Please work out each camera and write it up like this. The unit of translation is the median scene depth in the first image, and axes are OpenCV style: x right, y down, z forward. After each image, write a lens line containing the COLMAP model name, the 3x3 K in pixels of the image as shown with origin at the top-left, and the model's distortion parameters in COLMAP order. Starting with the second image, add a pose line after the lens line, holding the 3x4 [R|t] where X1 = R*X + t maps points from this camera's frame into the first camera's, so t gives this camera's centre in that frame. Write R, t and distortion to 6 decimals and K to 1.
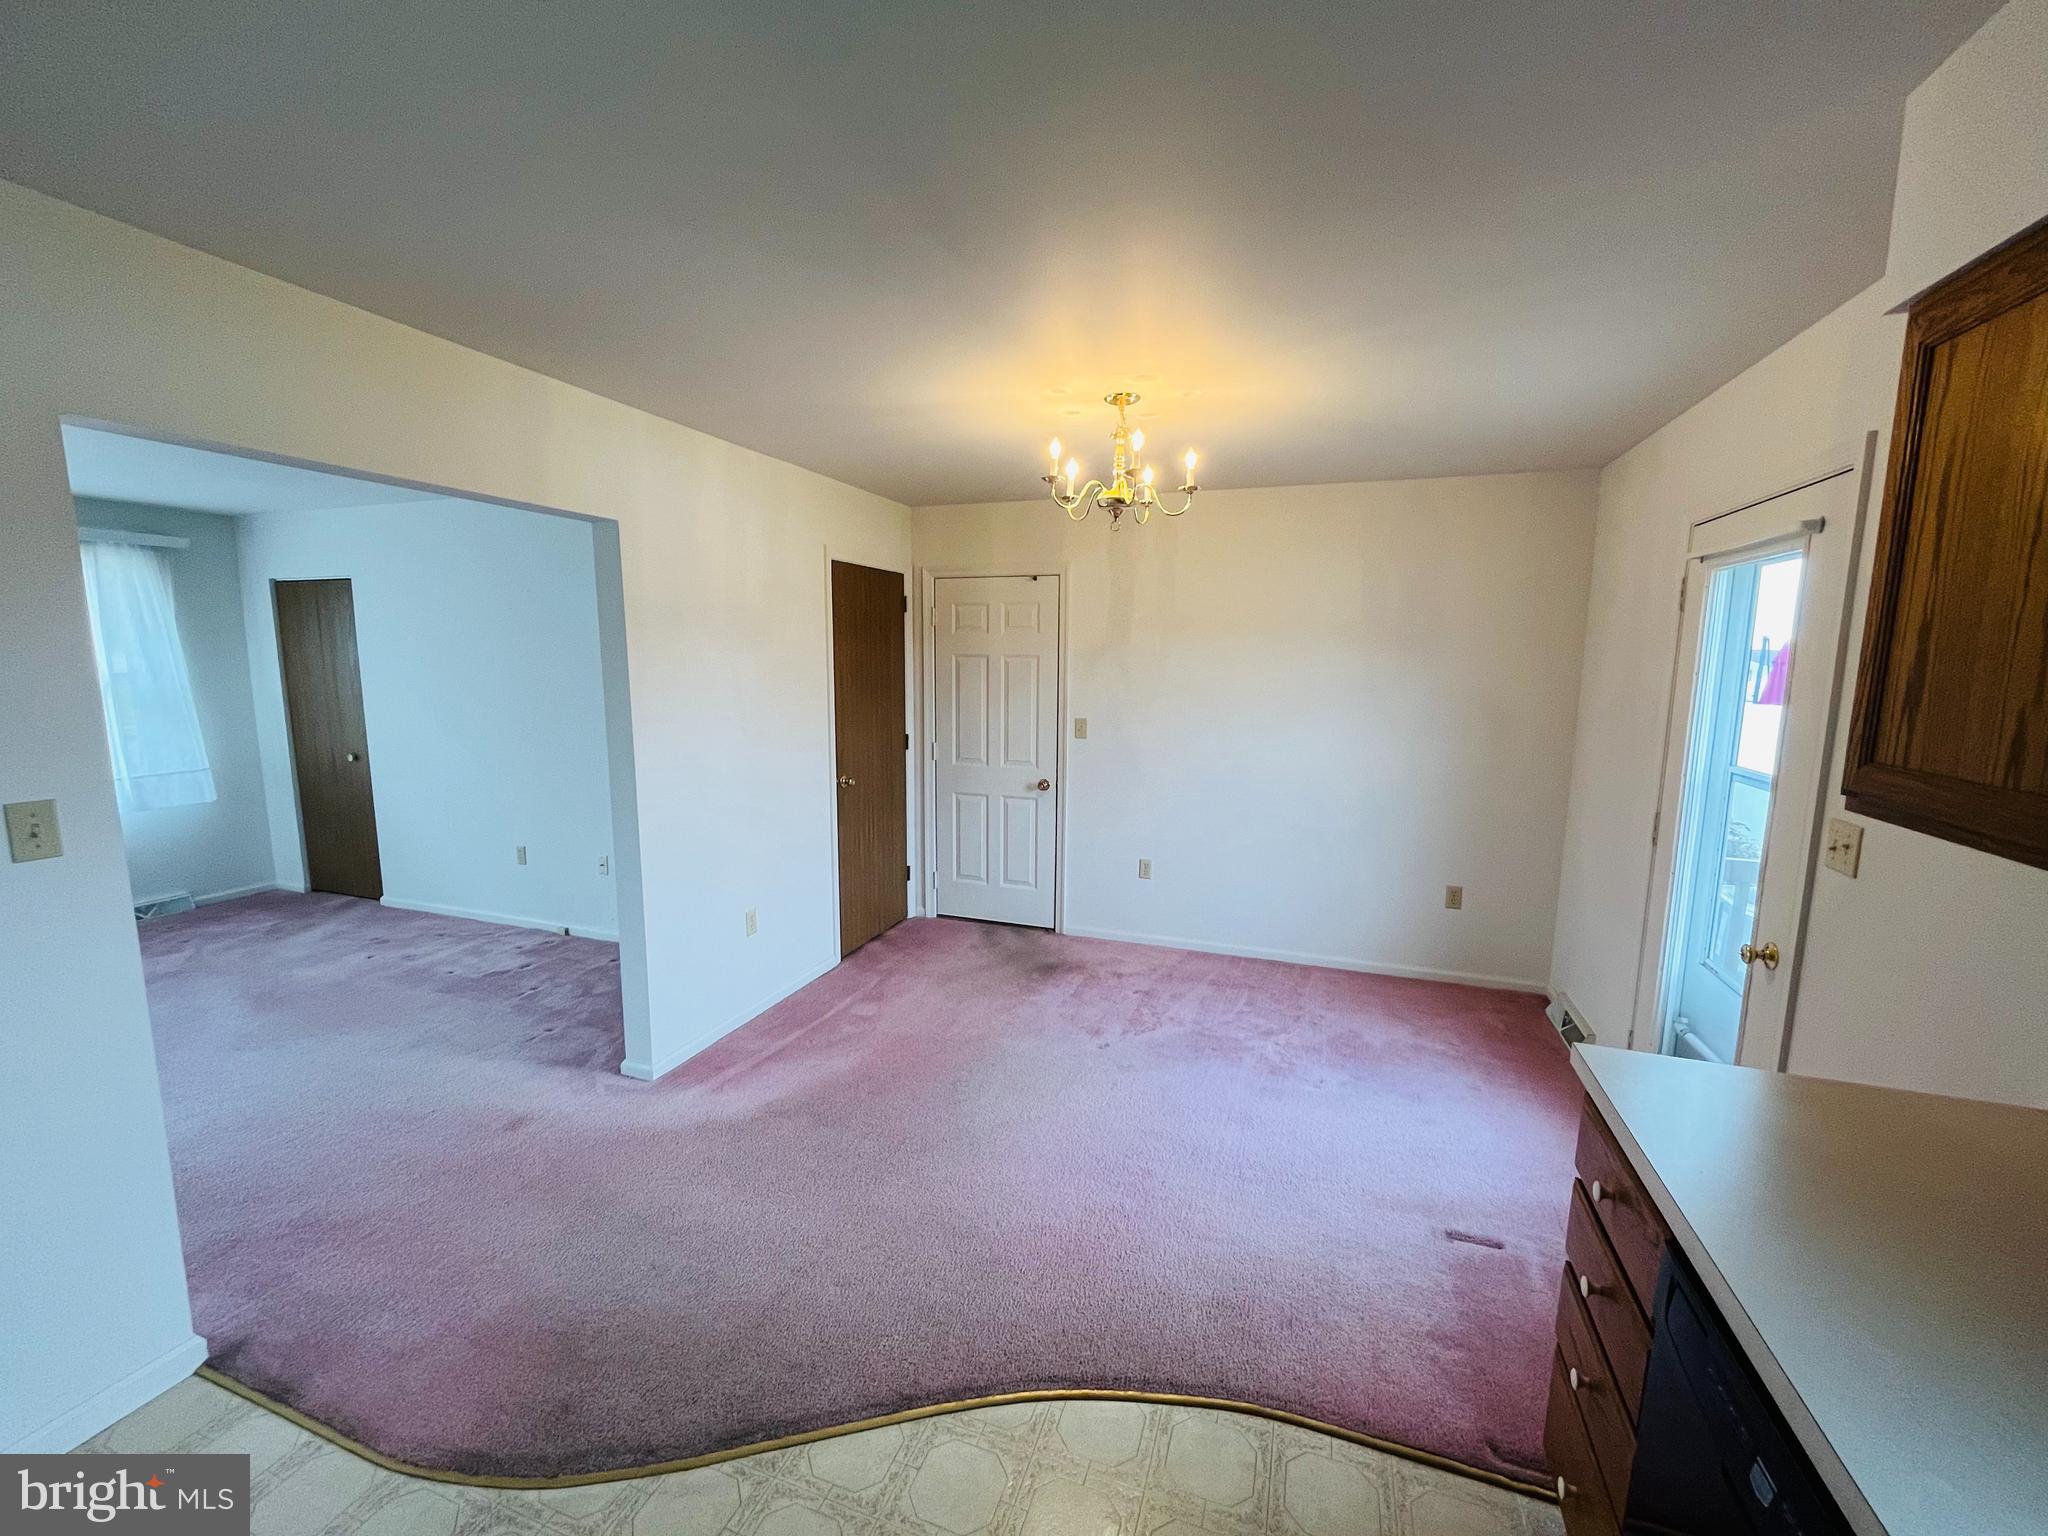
lens RADIAL K [[845.9, 0, 1018.6], [0, 845.9, 774.4], [0, 0, 1]] dist [-0.001808, -0.000318]
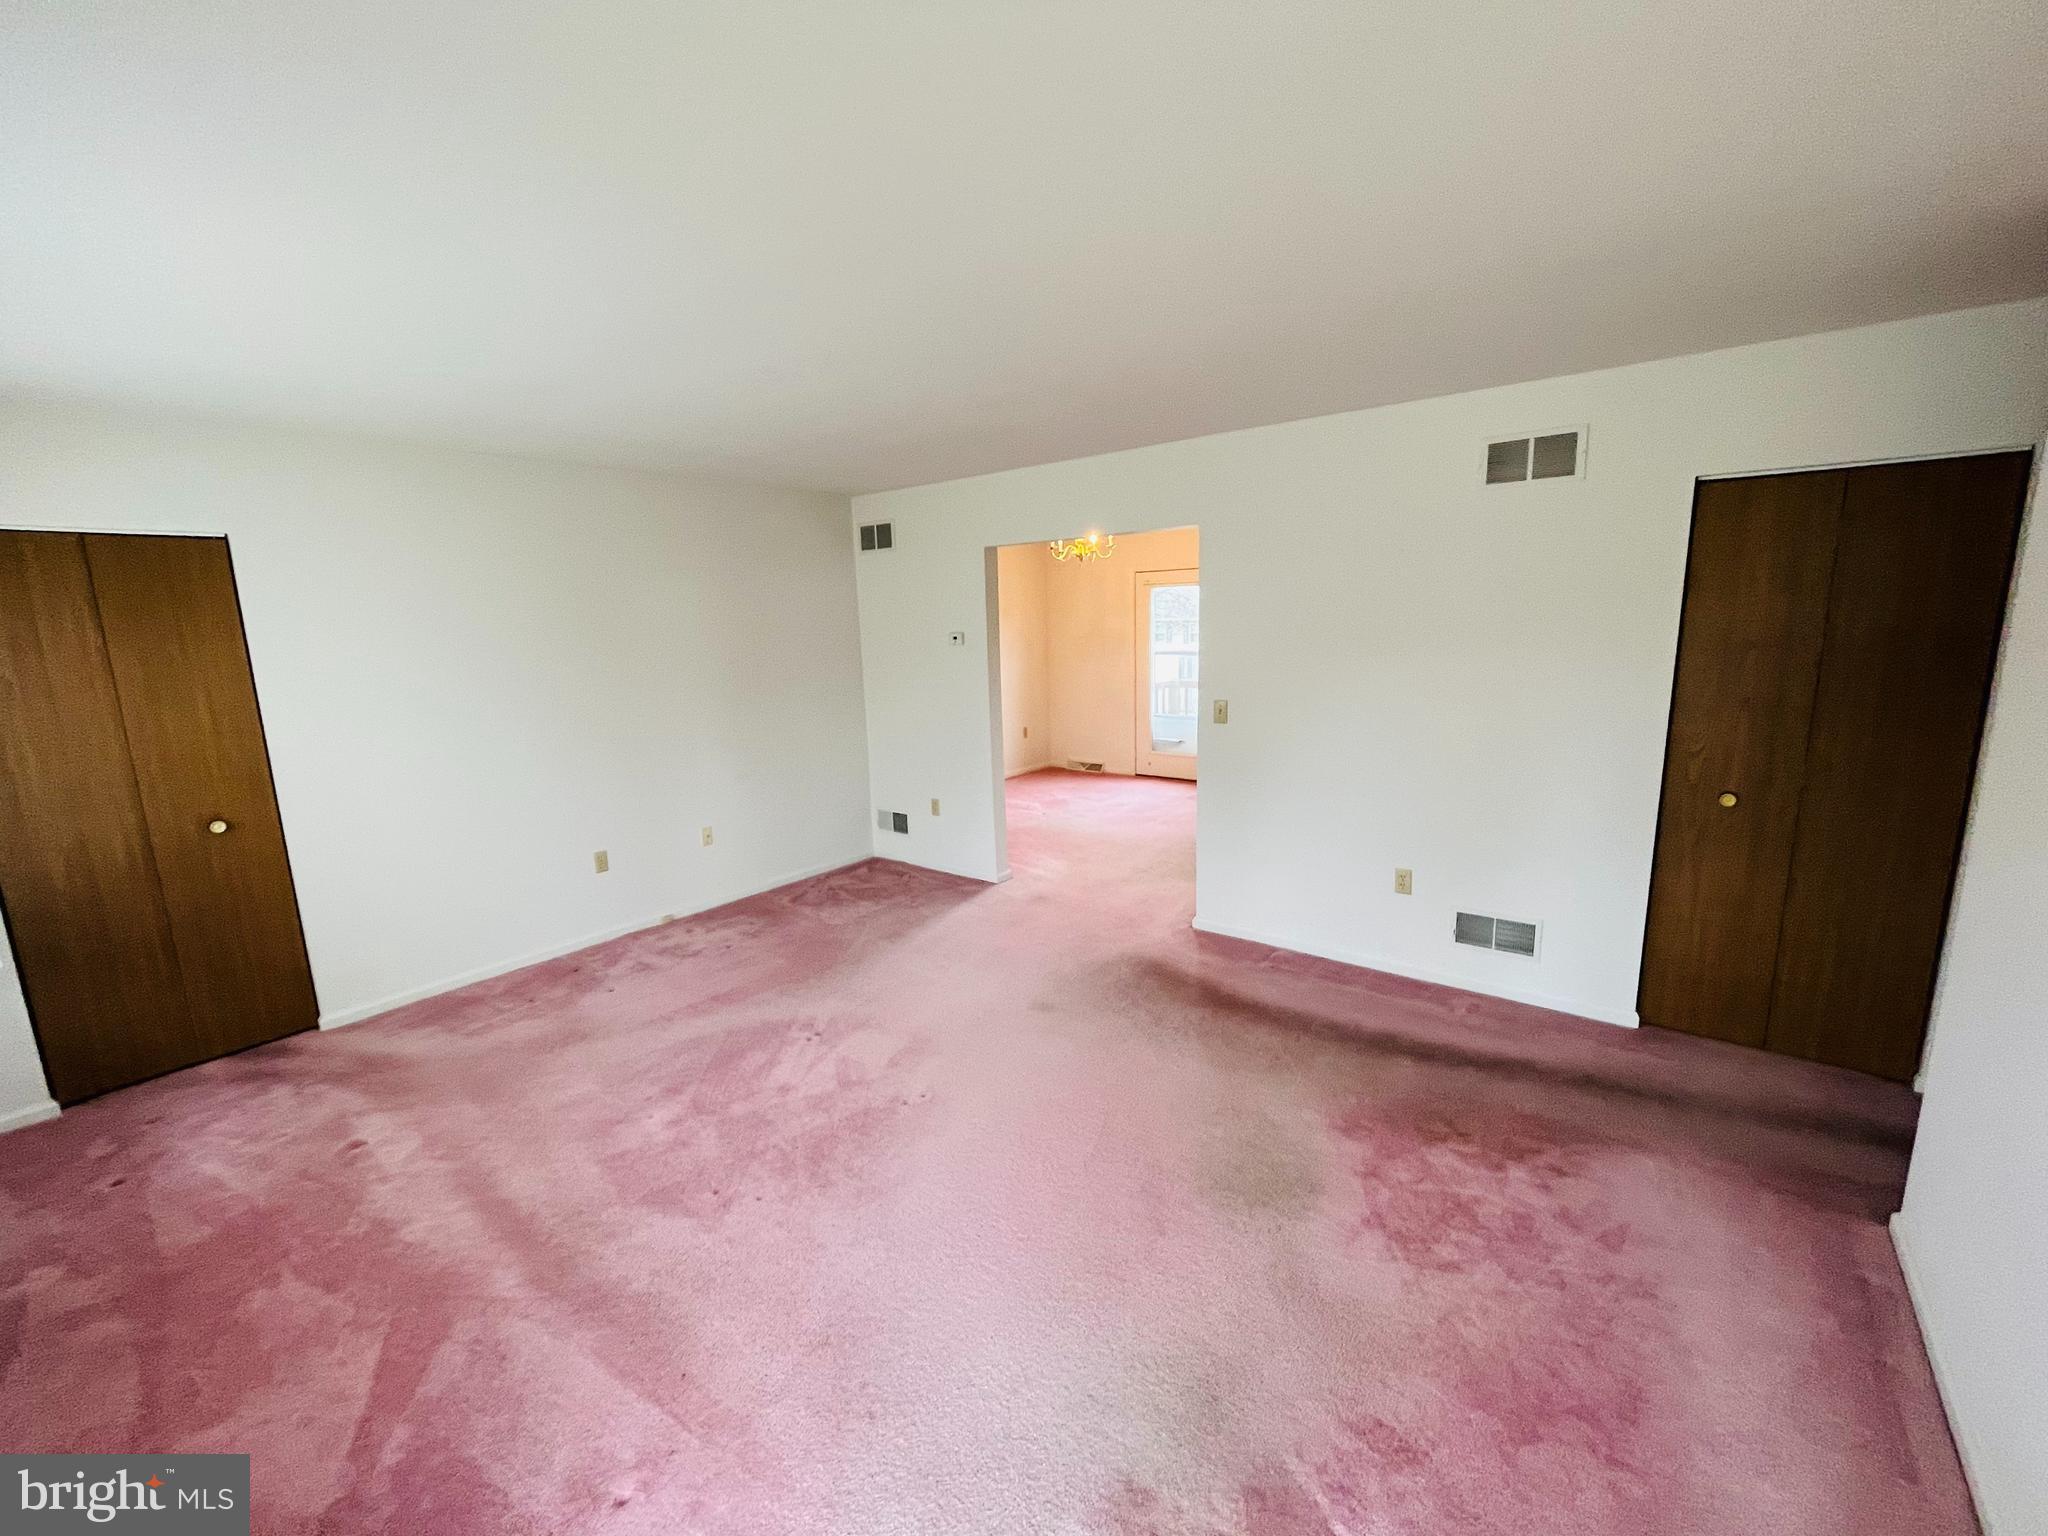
lens RADIAL K [[845.9, 0, 1018.6], [0, 845.9, 774.4], [0, 0, 1]] dist [-0.001808, -0.000318]
pose [[0.307124, -0.190484, 0.932411, -1.252966], [0.165750, 0.975496, 0.144689, -0.054493], [-0.937124, 0.110110, 0.331171, 0.250131]]
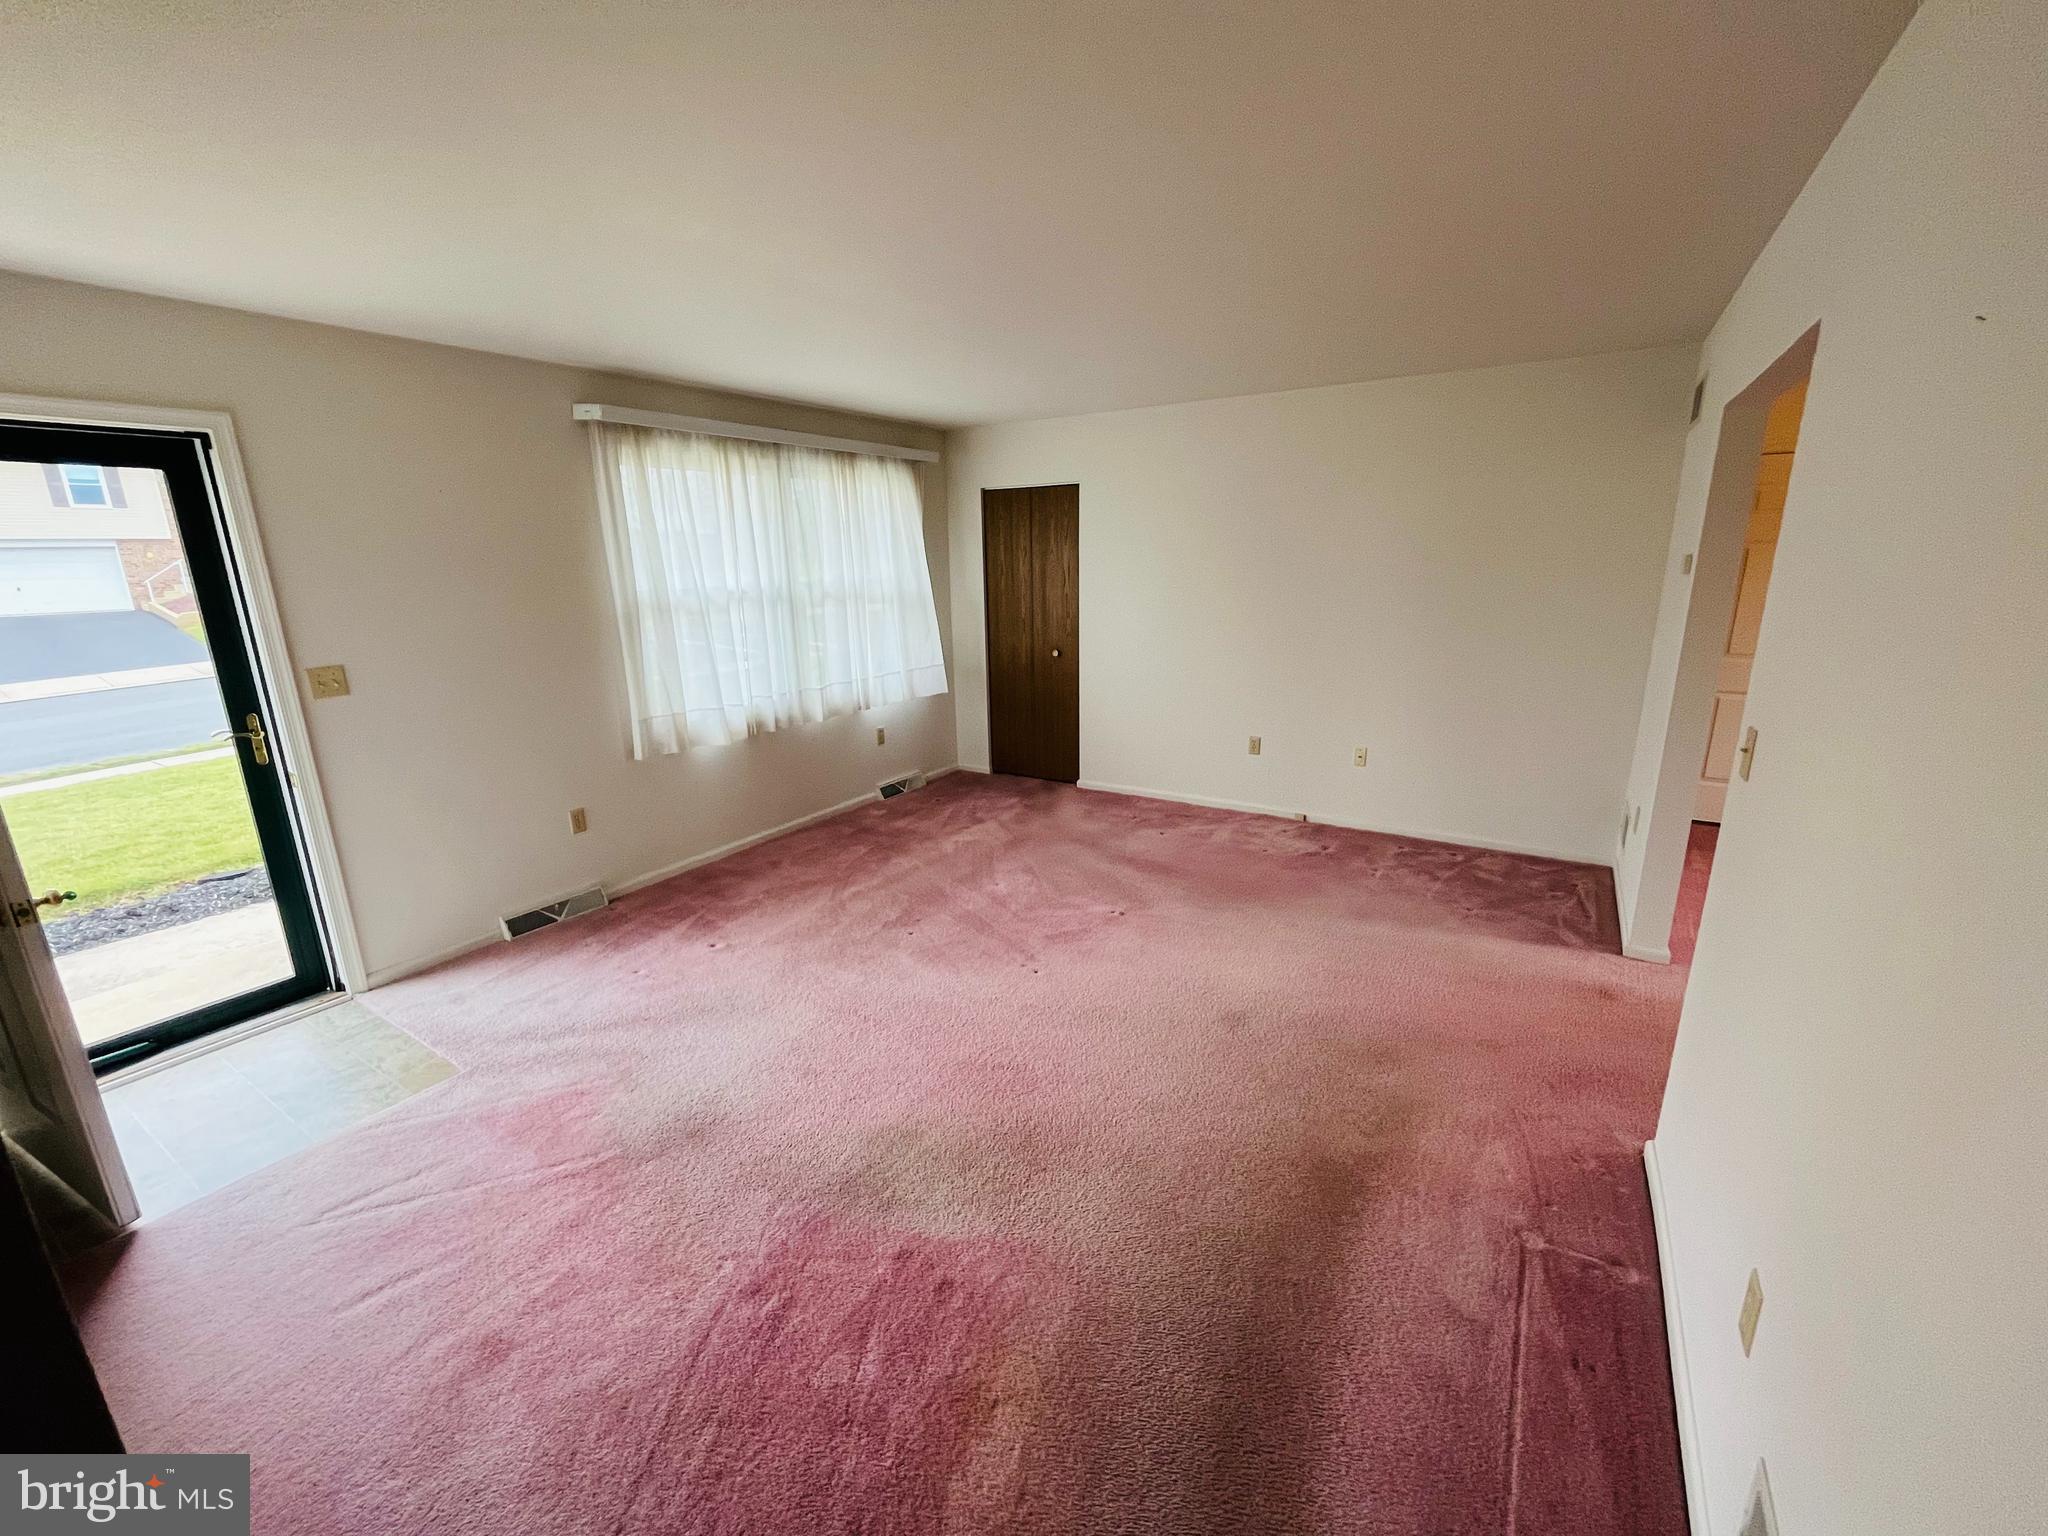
lens RADIAL K [[845.9, 0, 1018.6], [0, 845.9, 774.4], [0, 0, 1]] dist [-0.001808, -0.000318]
pose [[0.977789, 0.032893, -0.206993, -0.638427], [-0.008317, 0.992919, 0.118499, 0.006962], [0.209426, -0.114145, 0.971139, -0.101449]]
